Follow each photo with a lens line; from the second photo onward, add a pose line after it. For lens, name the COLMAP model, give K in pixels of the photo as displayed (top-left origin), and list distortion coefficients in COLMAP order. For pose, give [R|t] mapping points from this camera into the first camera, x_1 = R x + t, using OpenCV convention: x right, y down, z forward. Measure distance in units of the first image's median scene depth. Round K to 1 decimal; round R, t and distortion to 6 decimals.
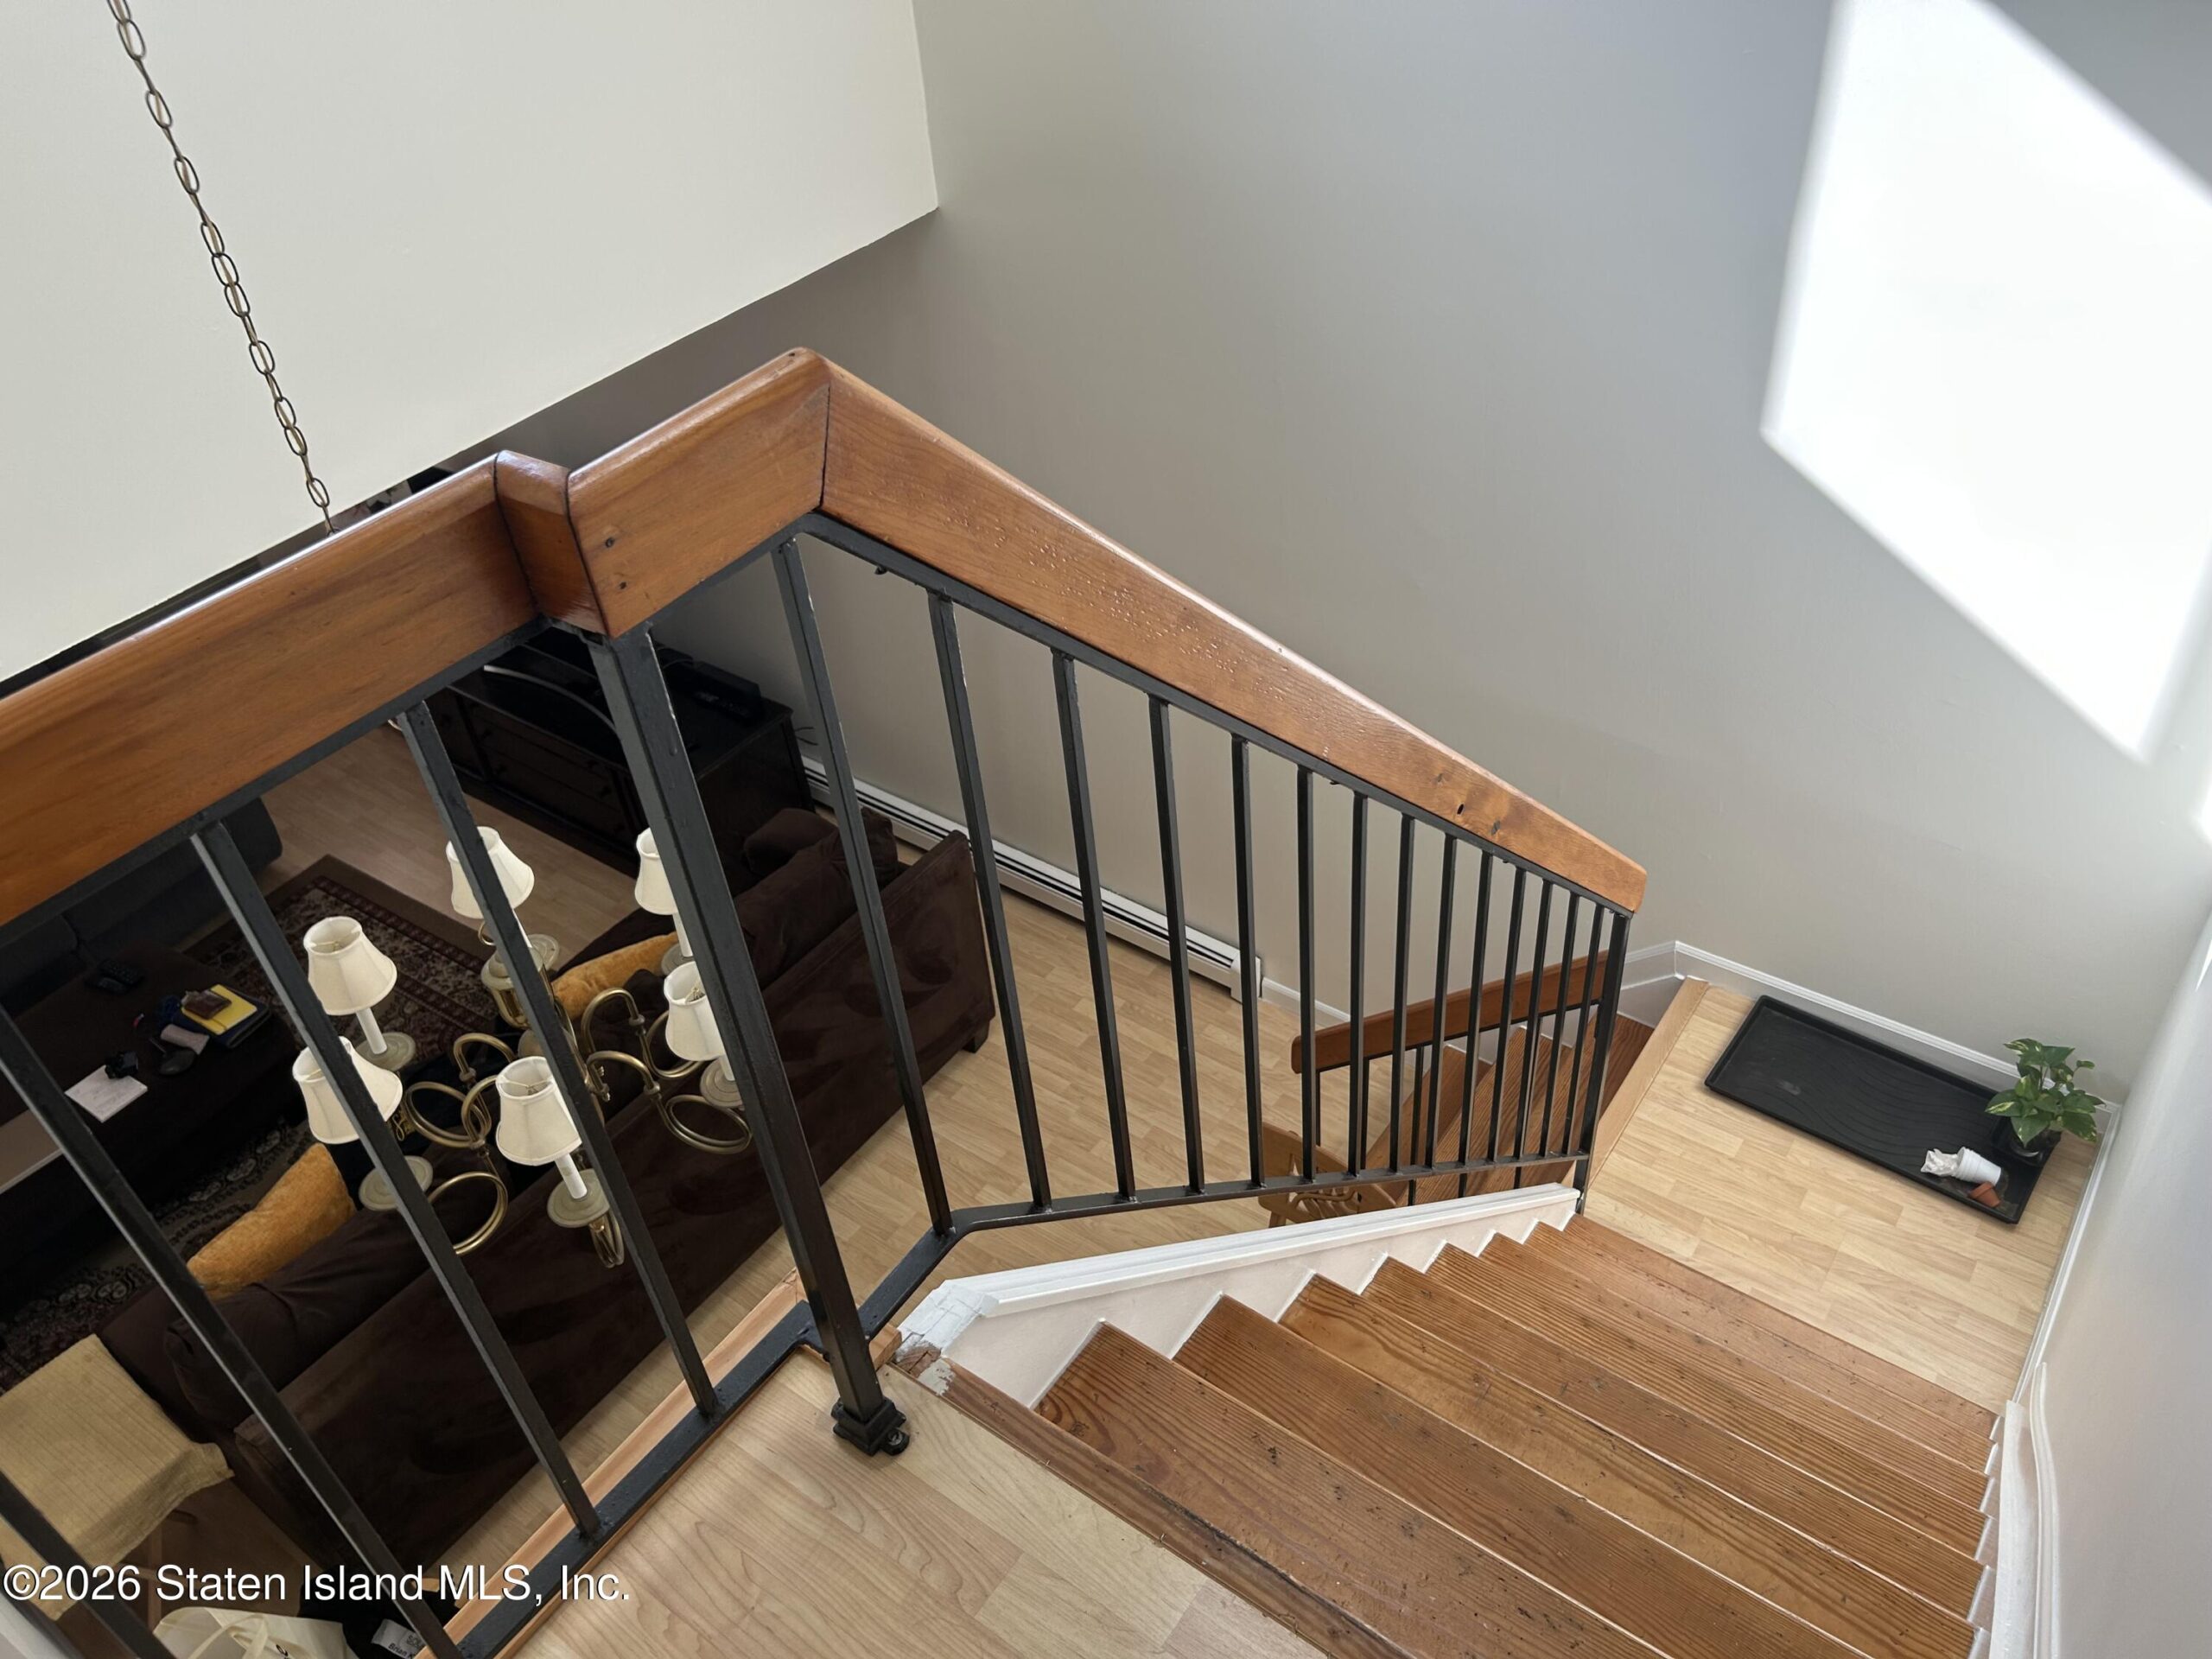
lens RADIAL K [[1686.9, 0, 1155.6], [0, 1686.9, 799.3], [0, 0, 1]] dist [-0.002991, 0.000300]
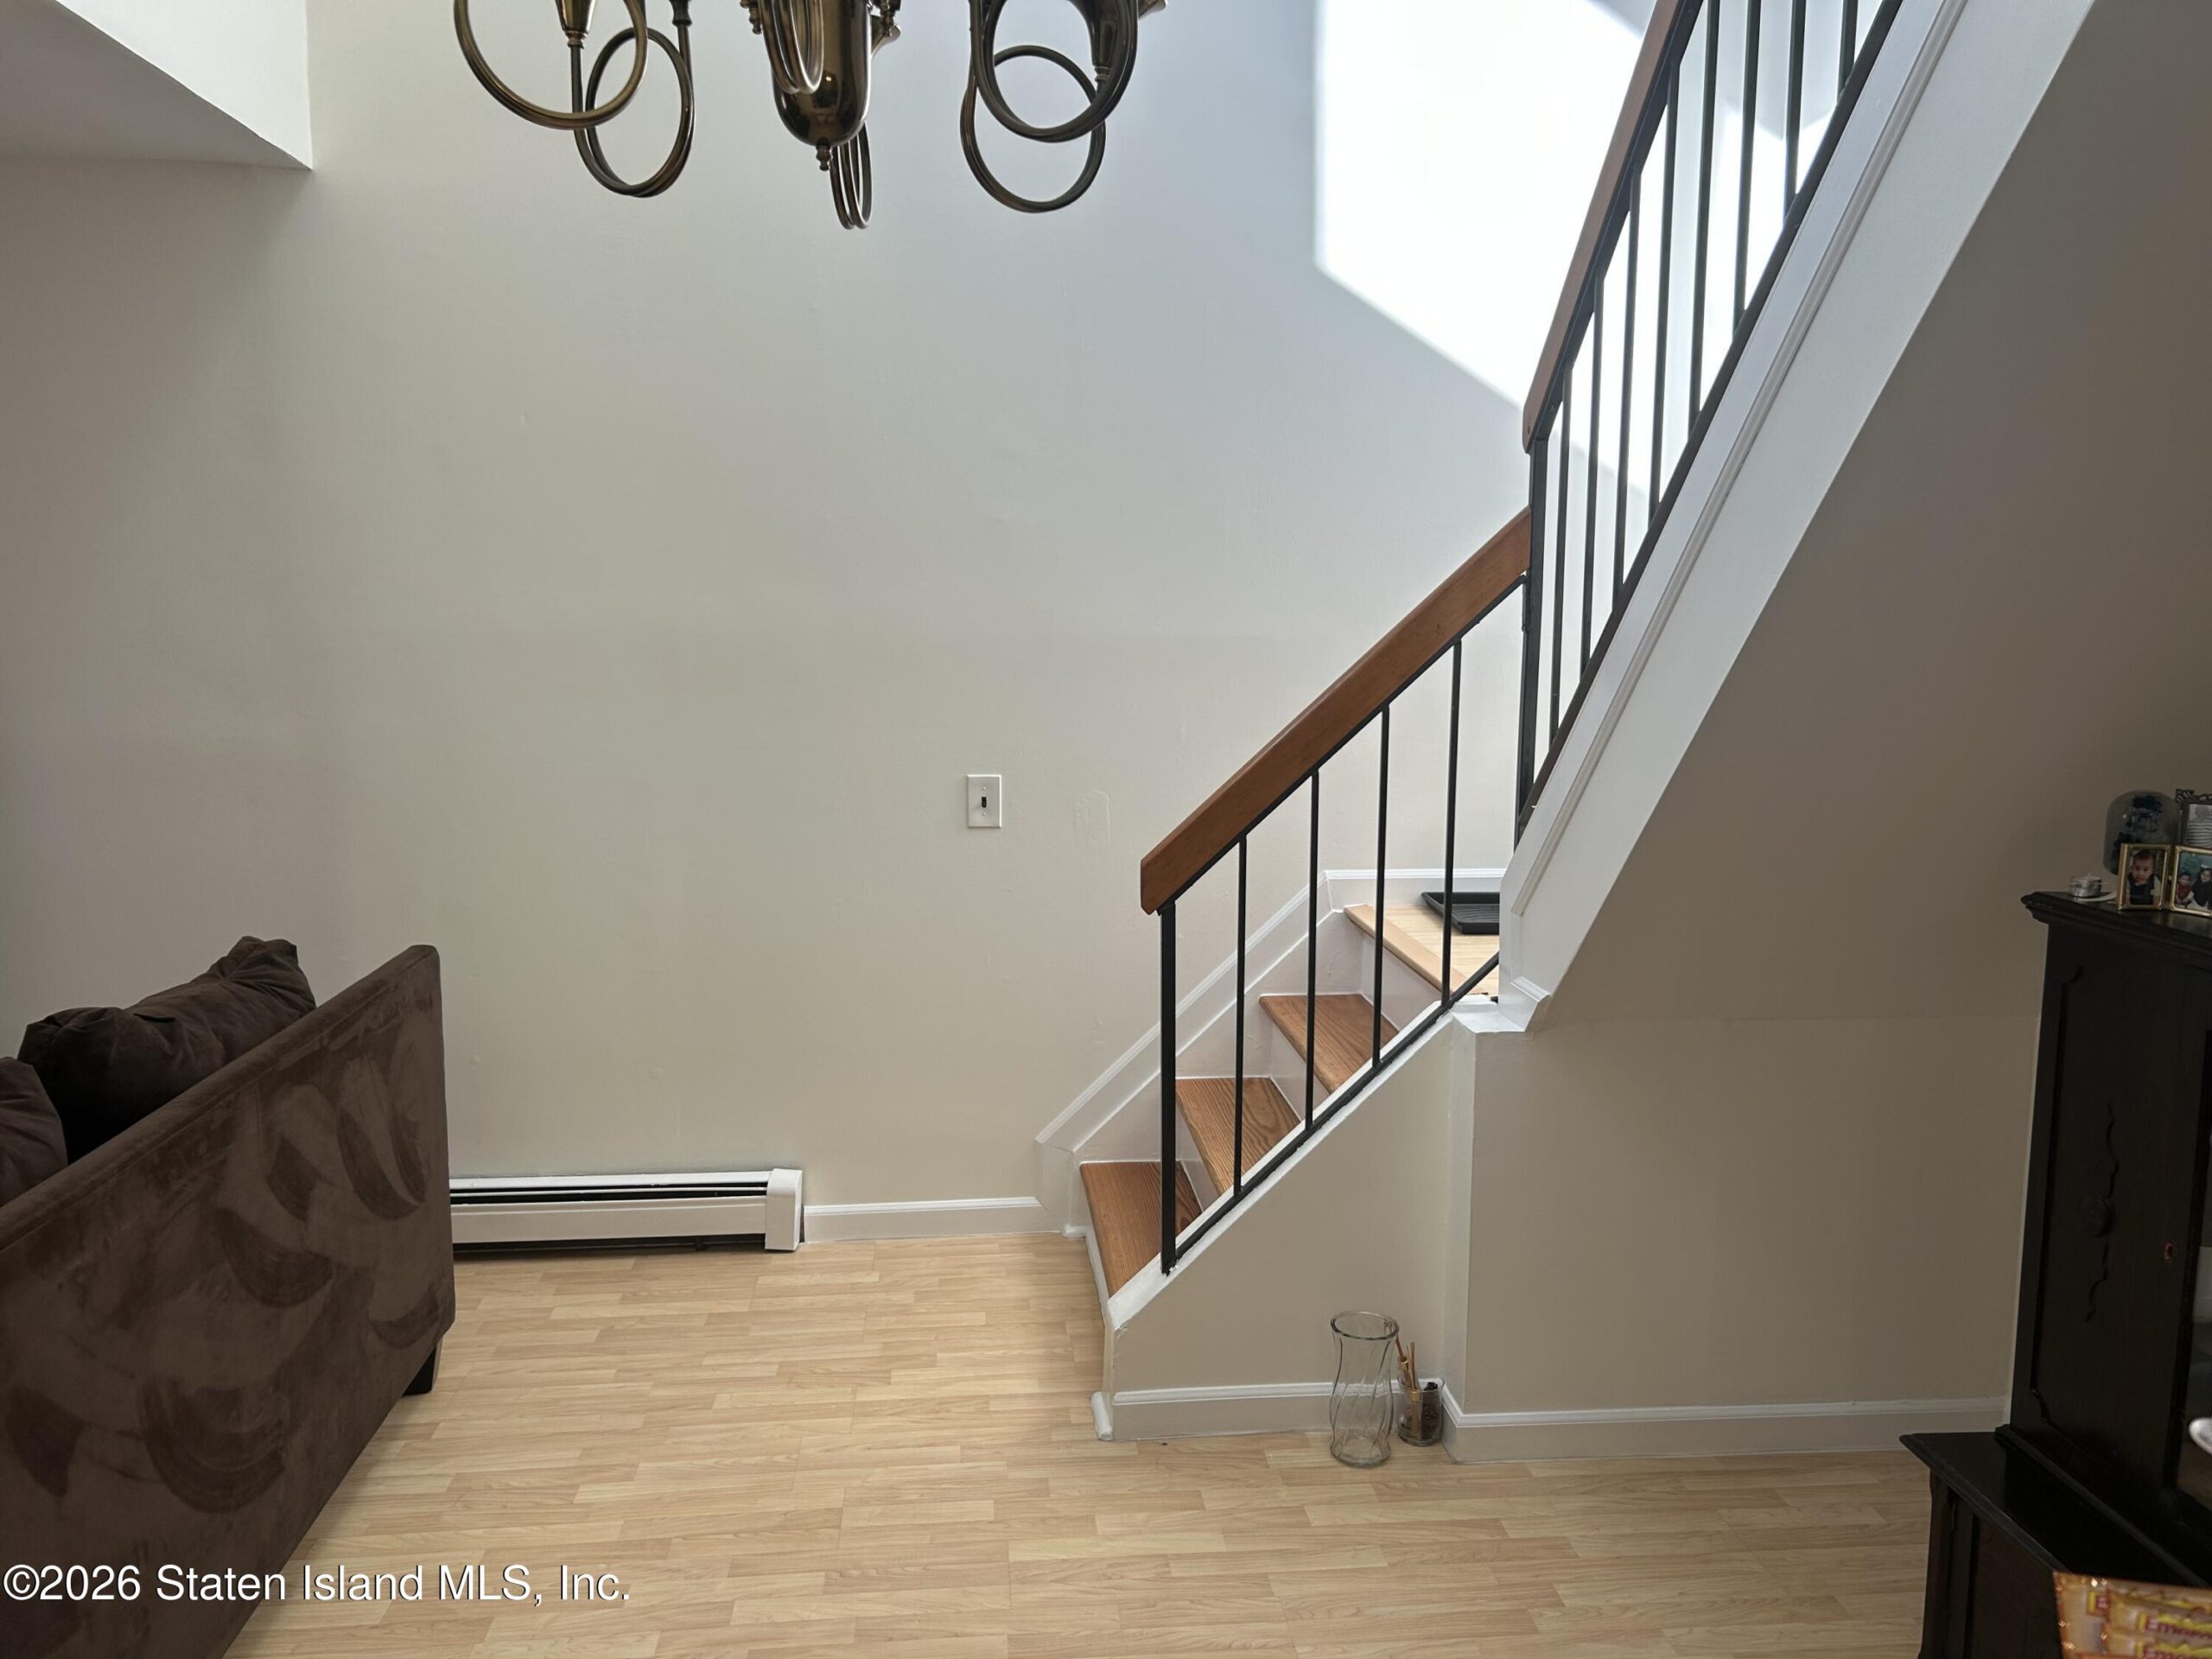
lens RADIAL K [[1675.4, 0, 1134.8], [0, 1675.4, 823.2], [0, 0, 1]] dist [0.041734, -0.057783]
pose [[0.750724, -0.022006, 0.660249, -0.336343], [0.371926, 0.840078, -0.394893, 0.337131], [-0.545971, 0.542019, 0.638851, 0.392007]]
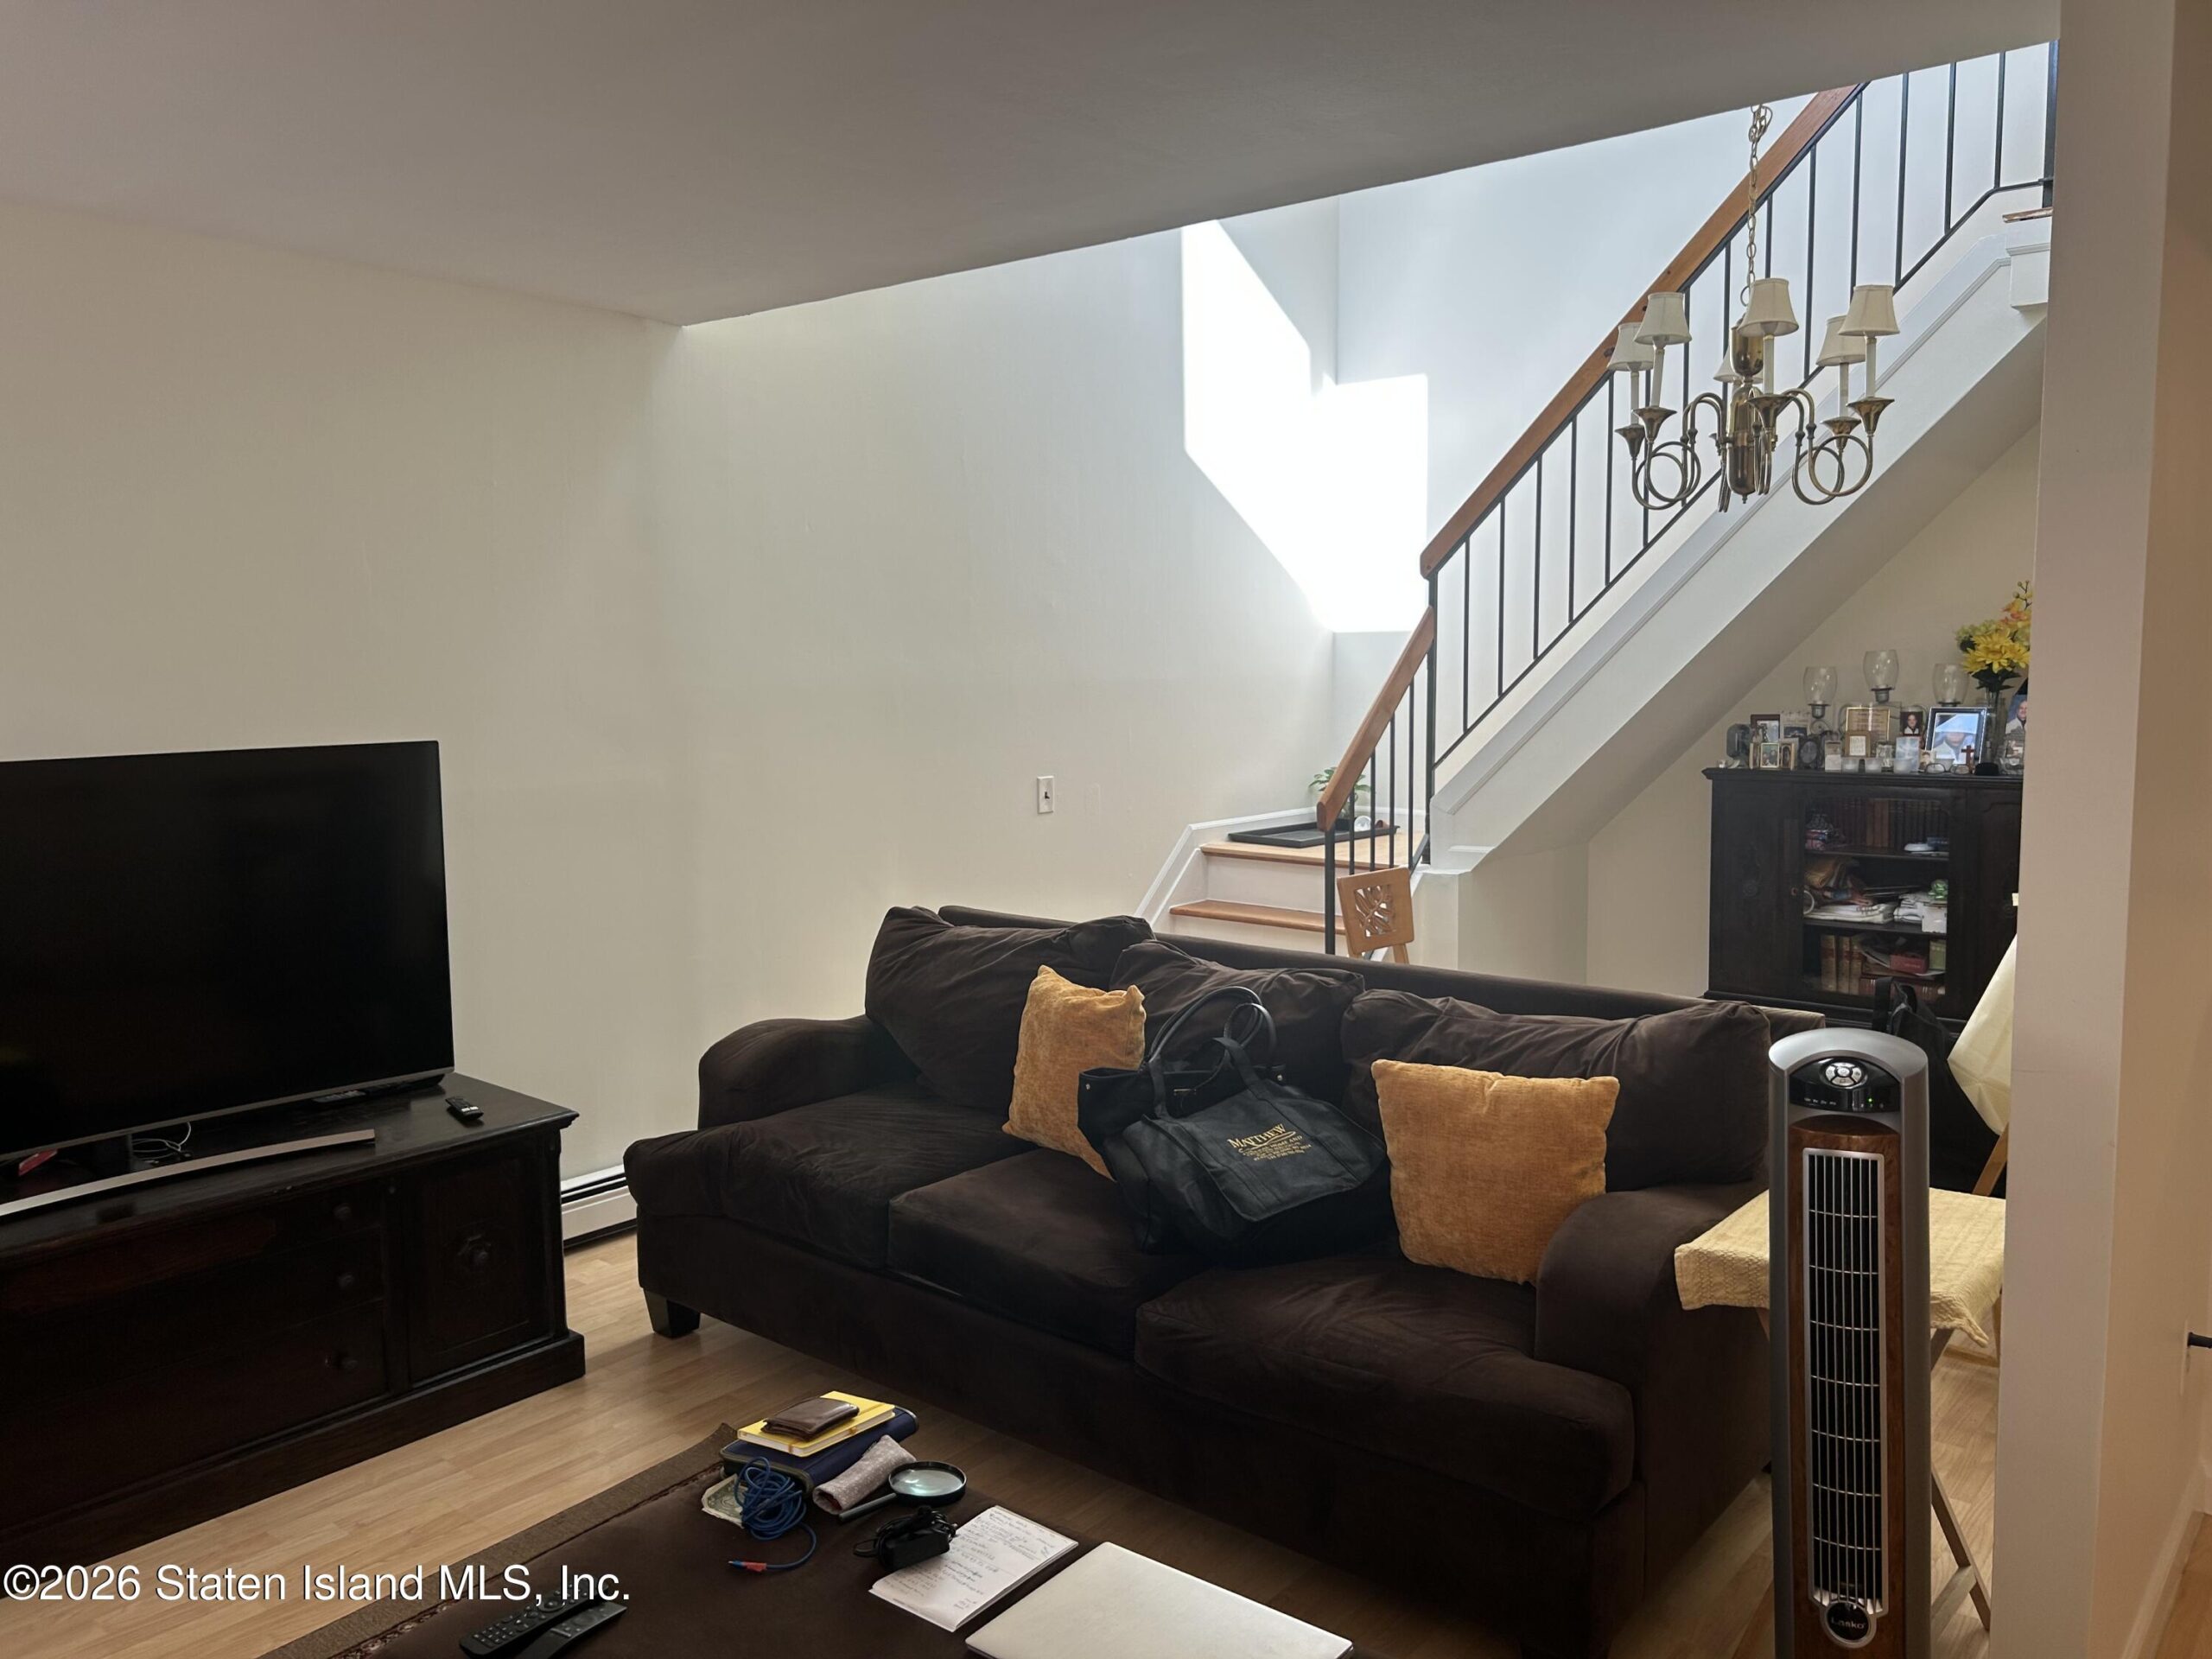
lens RADIAL K [[1672.5, 0, 1112.9], [0, 1672.5, 831.6], [0, 0, 1]] dist [0.053294, -0.078914]
pose [[0.072091, -0.043468, 0.996450, -0.978943], [0.628414, 0.777794, -0.011535, 0.066542], [-0.774532, 0.627014, 0.083388, 0.791941]]
